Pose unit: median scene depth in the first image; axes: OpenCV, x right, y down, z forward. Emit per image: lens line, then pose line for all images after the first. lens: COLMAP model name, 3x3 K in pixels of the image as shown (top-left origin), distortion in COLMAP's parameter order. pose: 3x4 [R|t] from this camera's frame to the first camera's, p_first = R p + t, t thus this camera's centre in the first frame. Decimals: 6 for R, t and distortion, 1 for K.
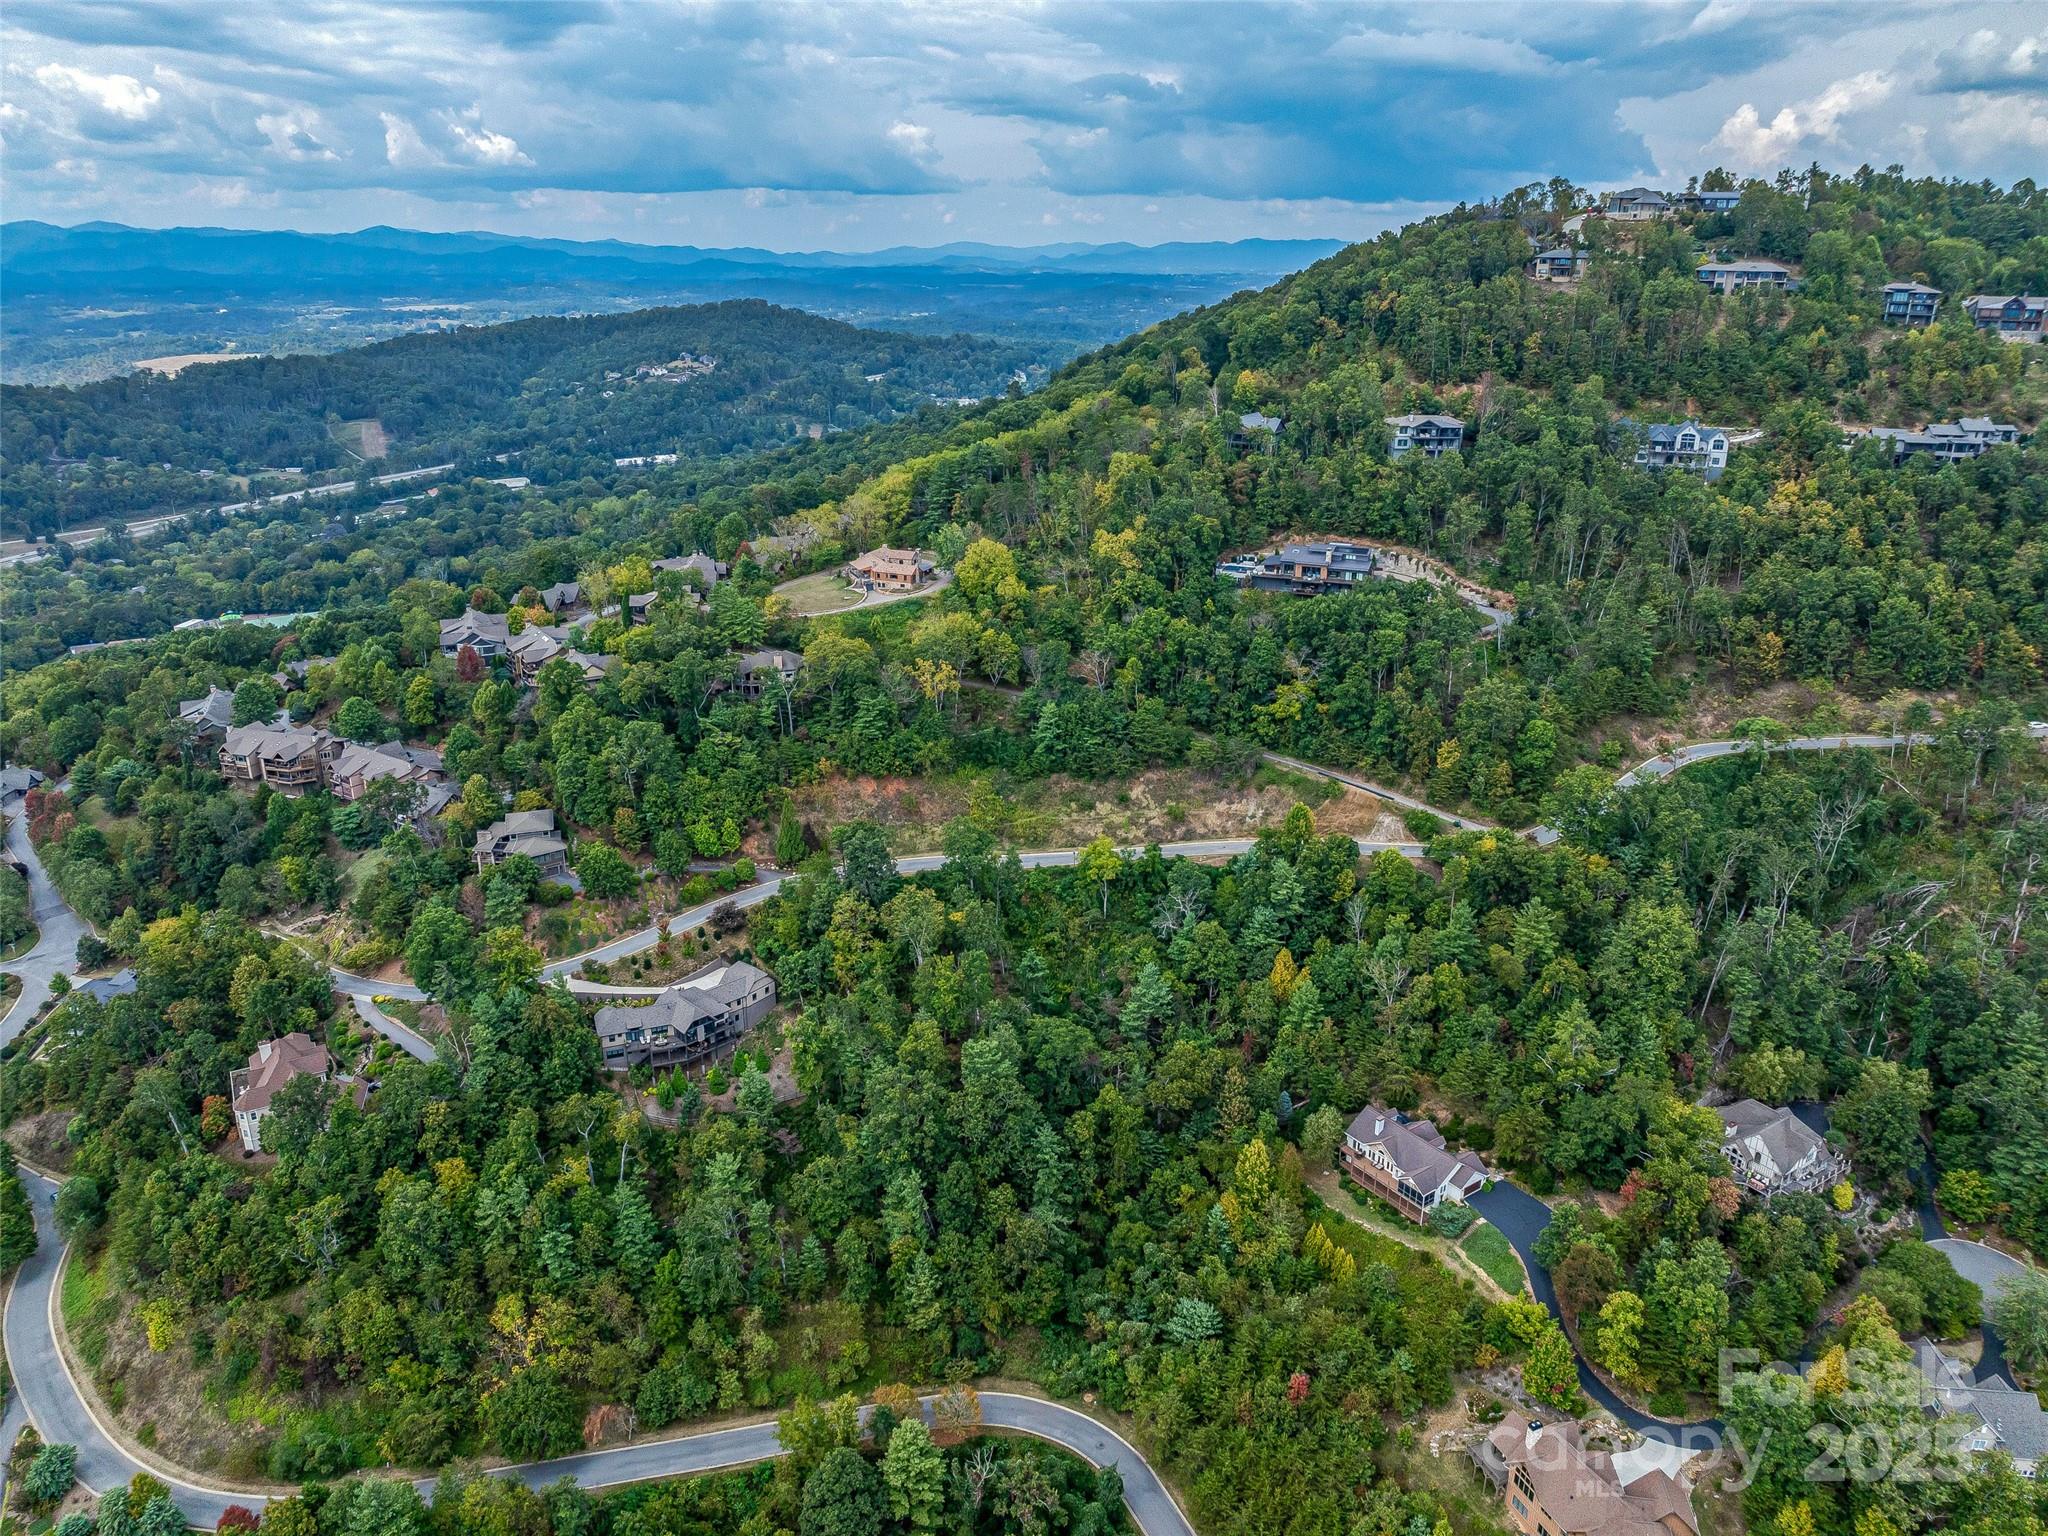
lens RADIAL K [[1448.5, 0, 1024.0], [0, 1448.5, 768.0], [0, 0, 1]] dist [-0.041009, 0.015482]
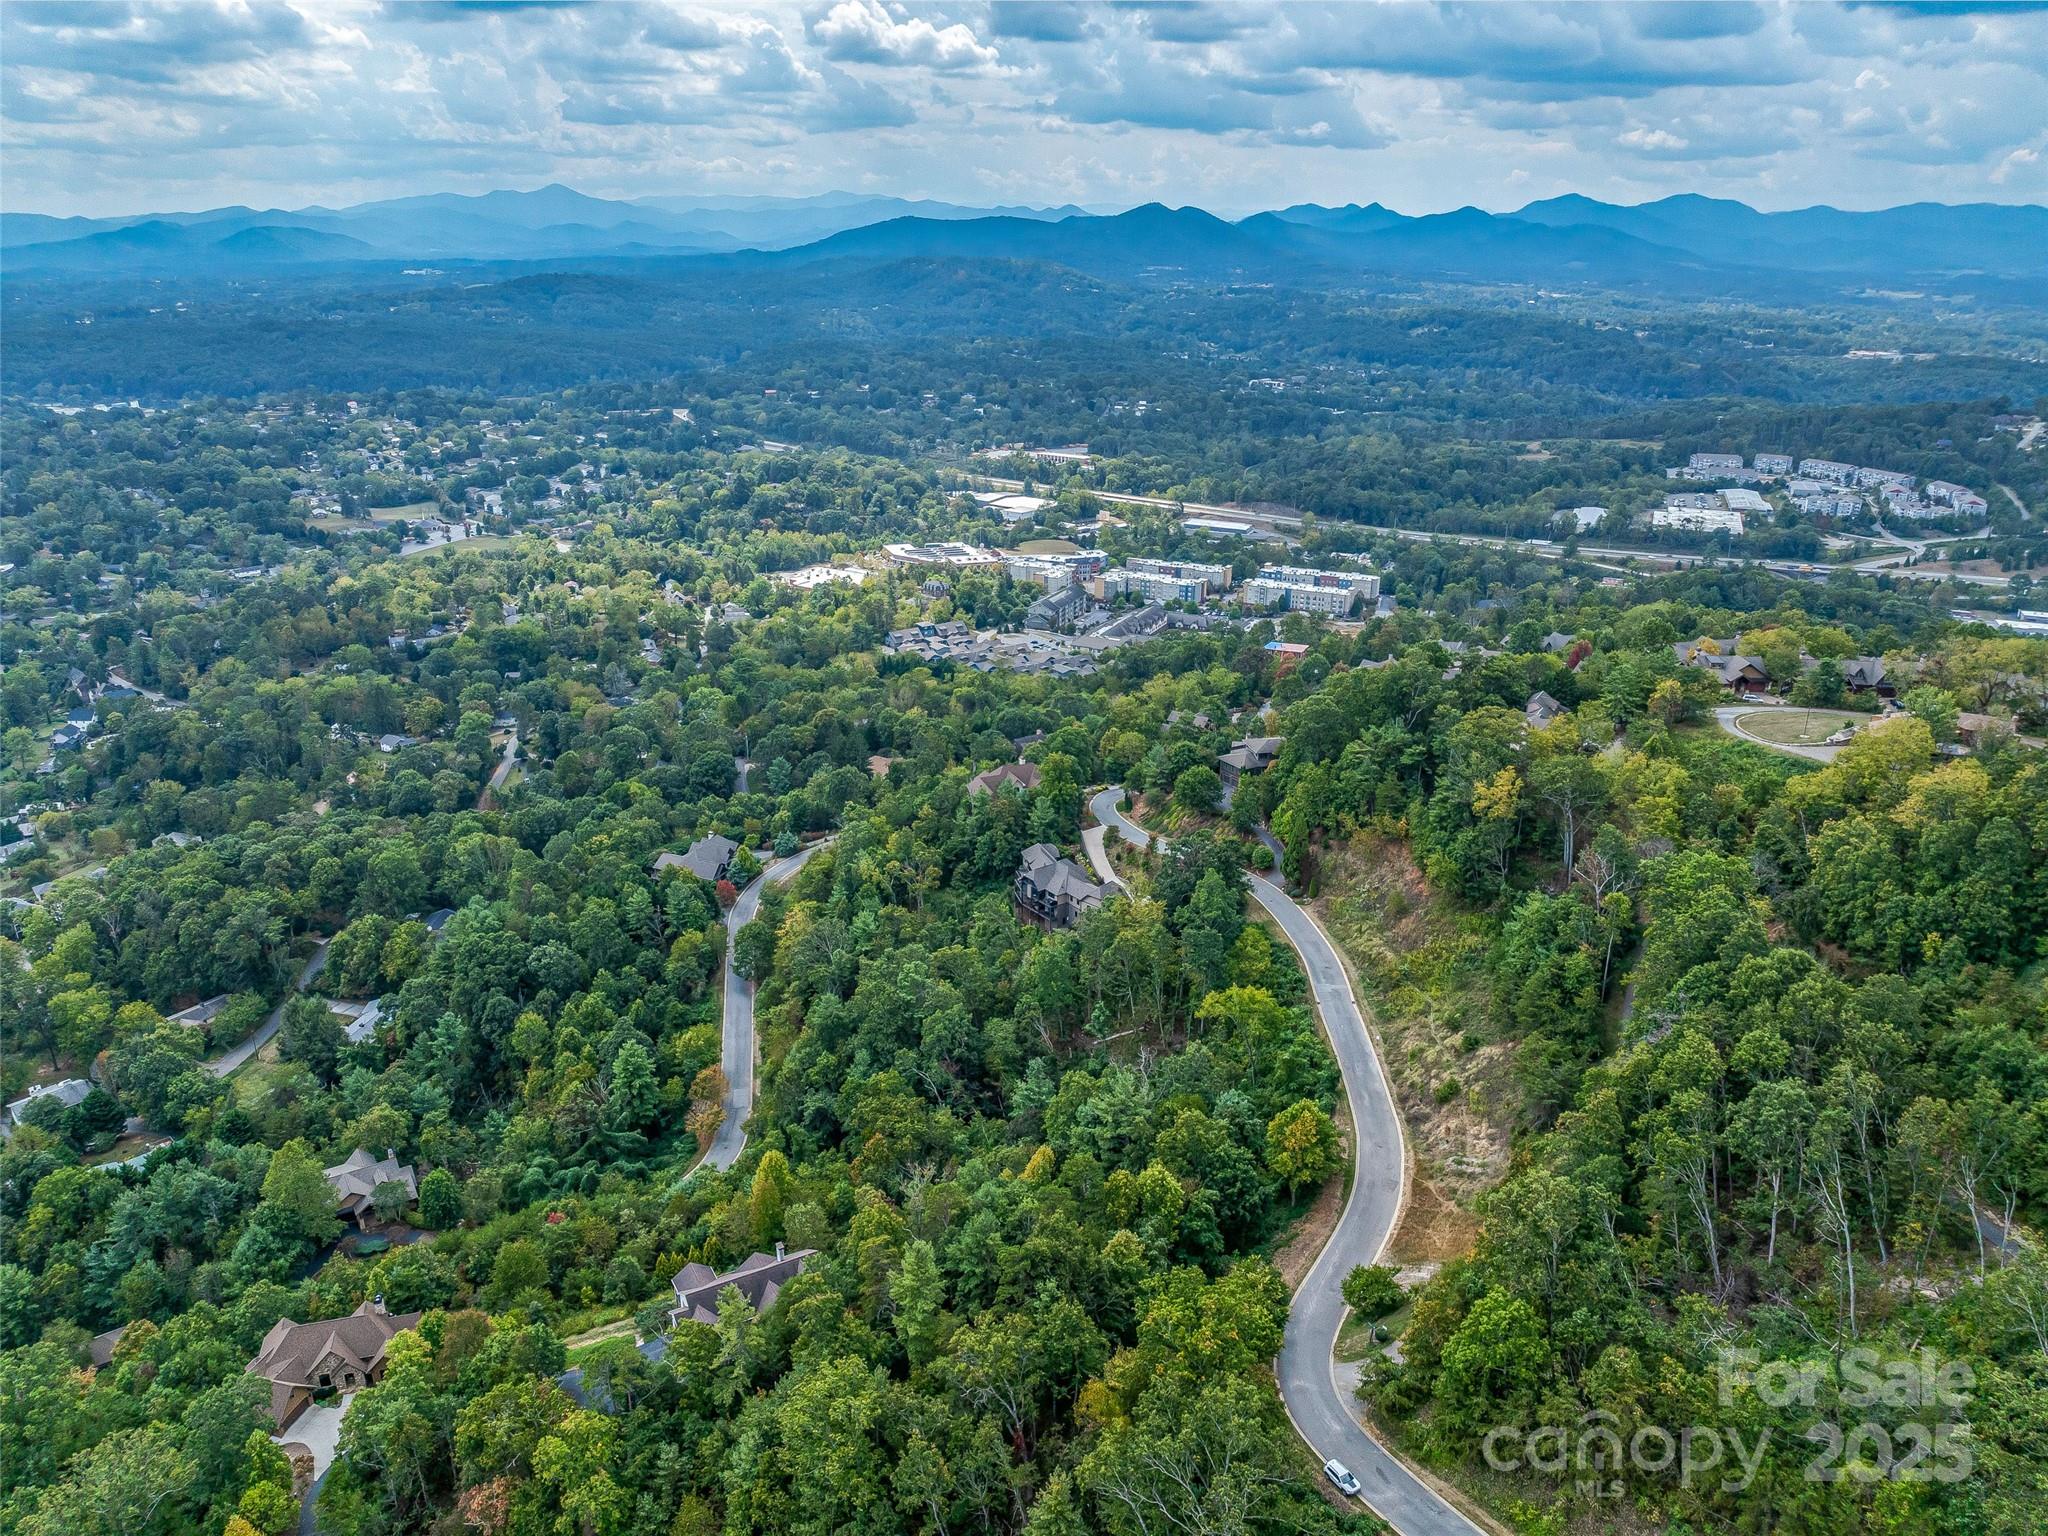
lens RADIAL K [[1448.5, 0, 1024.0], [0, 1448.5, 768.0], [0, 0, 1]] dist [-0.041009, 0.015482]
pose [[-0.101683, 0.346389, -0.932564, 0.595686], [-0.345418, 0.866807, 0.359628, -0.231677], [0.932924, 0.358692, 0.031510, 0.639915]]
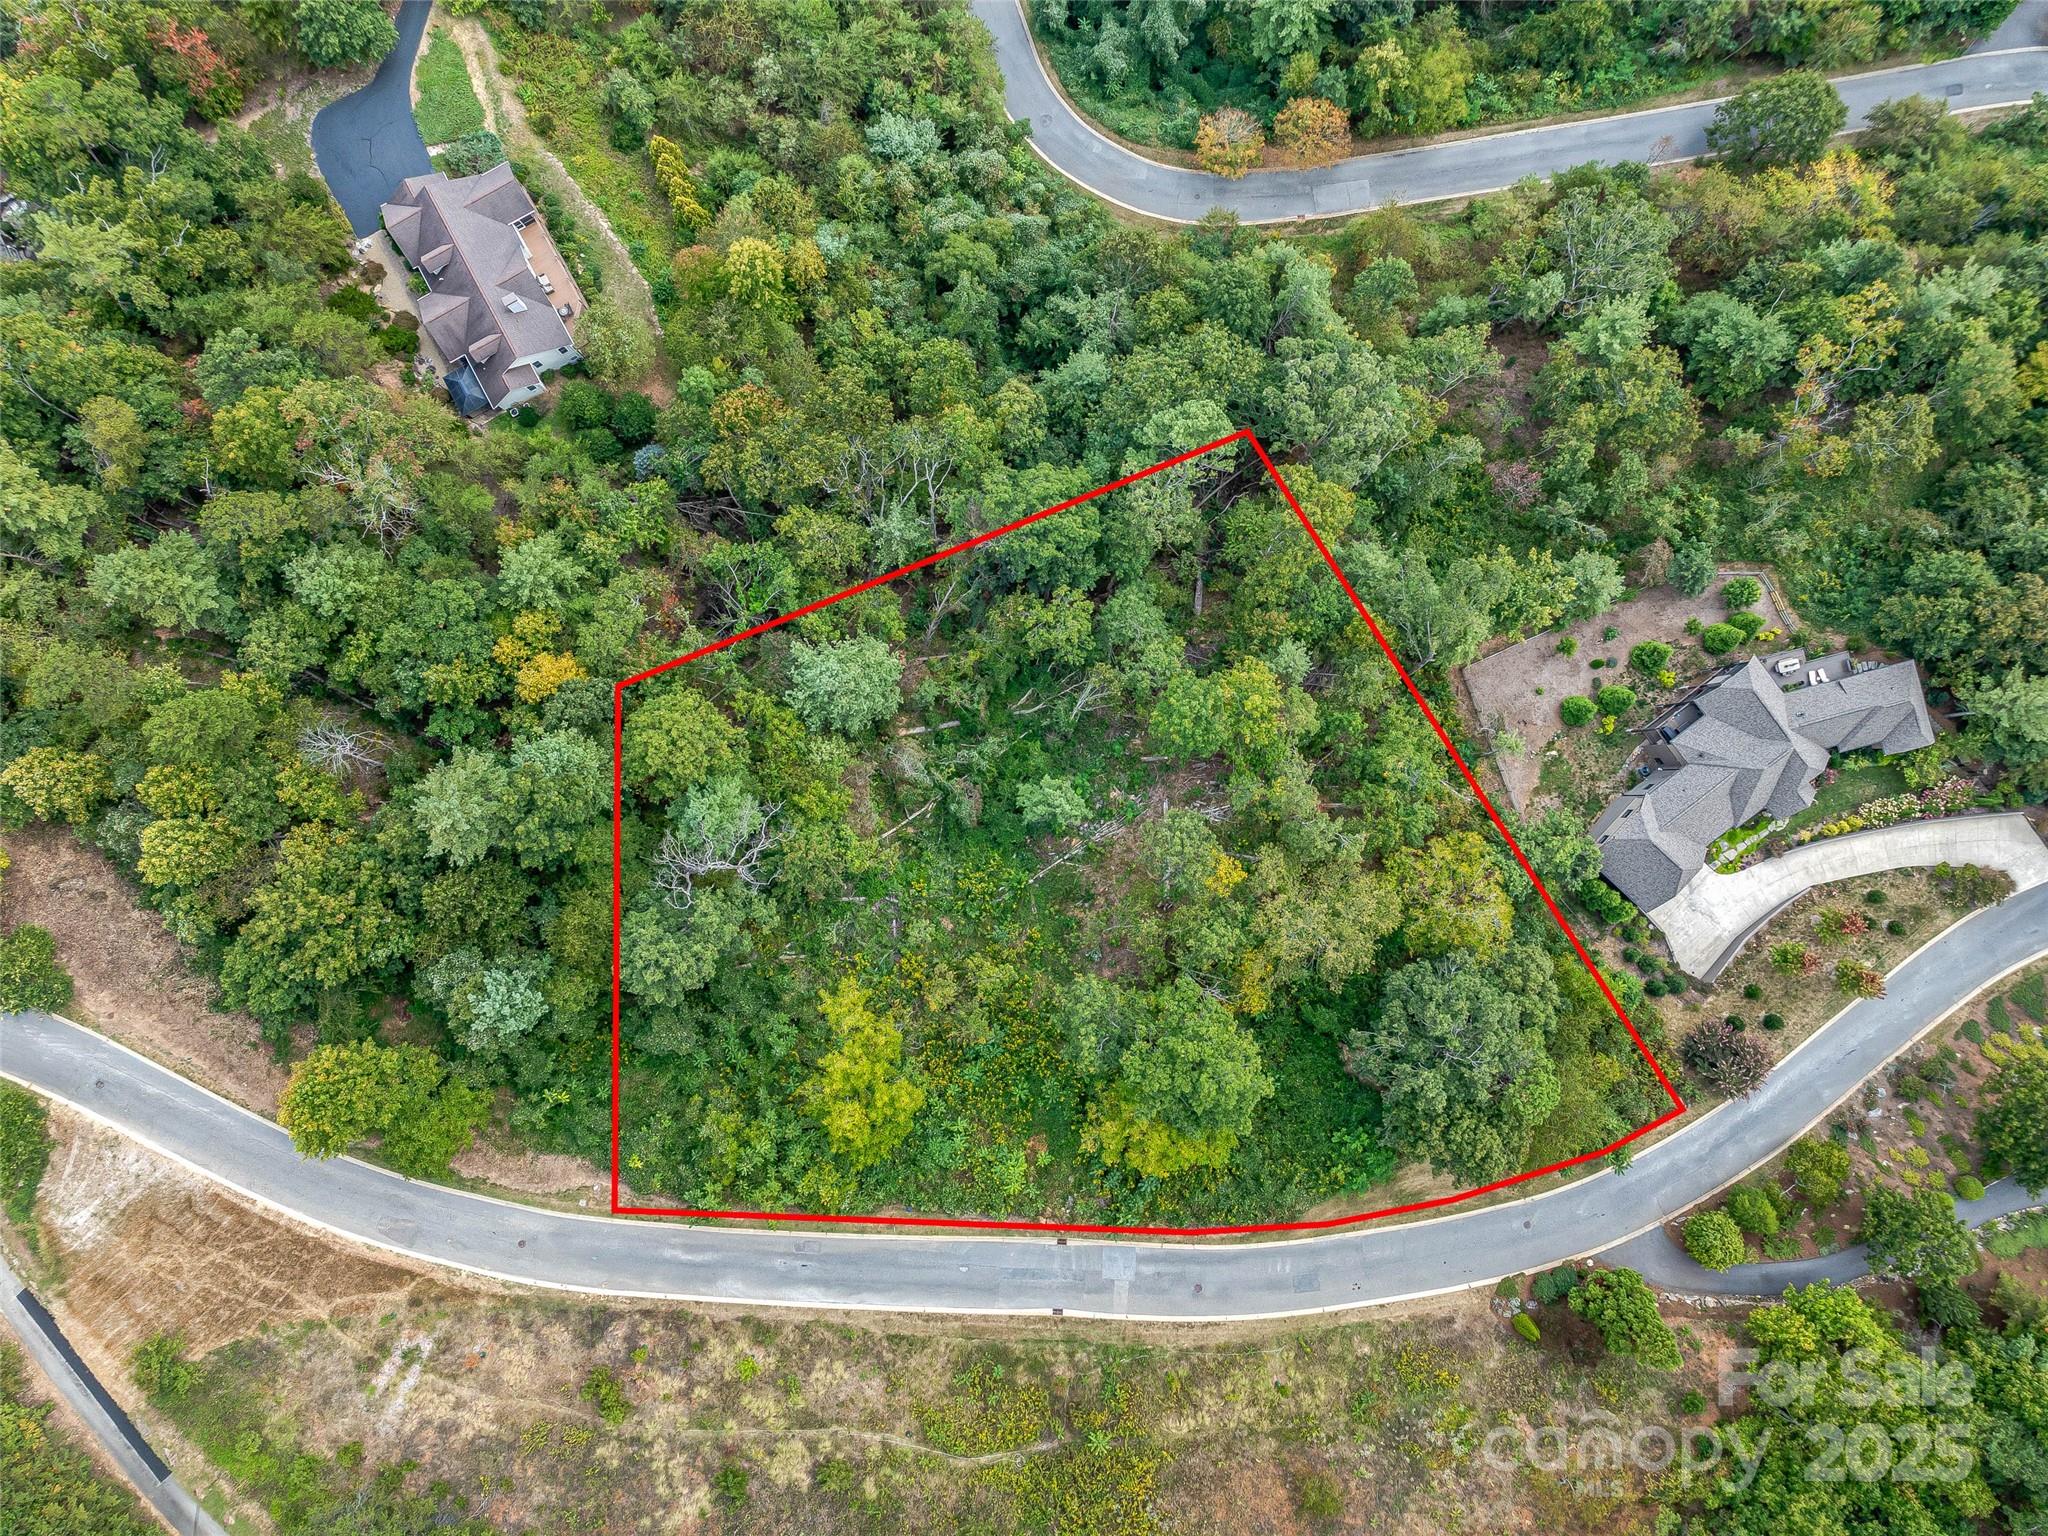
lens RADIAL K [[1448.5, 0, 1024.0], [0, 1448.5, 768.0], [0, 0, 1]] dist [-0.041009, 0.015482]
pose [[-0.993937, -0.109409, 0.010919, 0.009624], [0.046265, -0.326062, 0.944216, -0.224784], [-0.099746, 0.938996, 0.329147, 0.614400]]
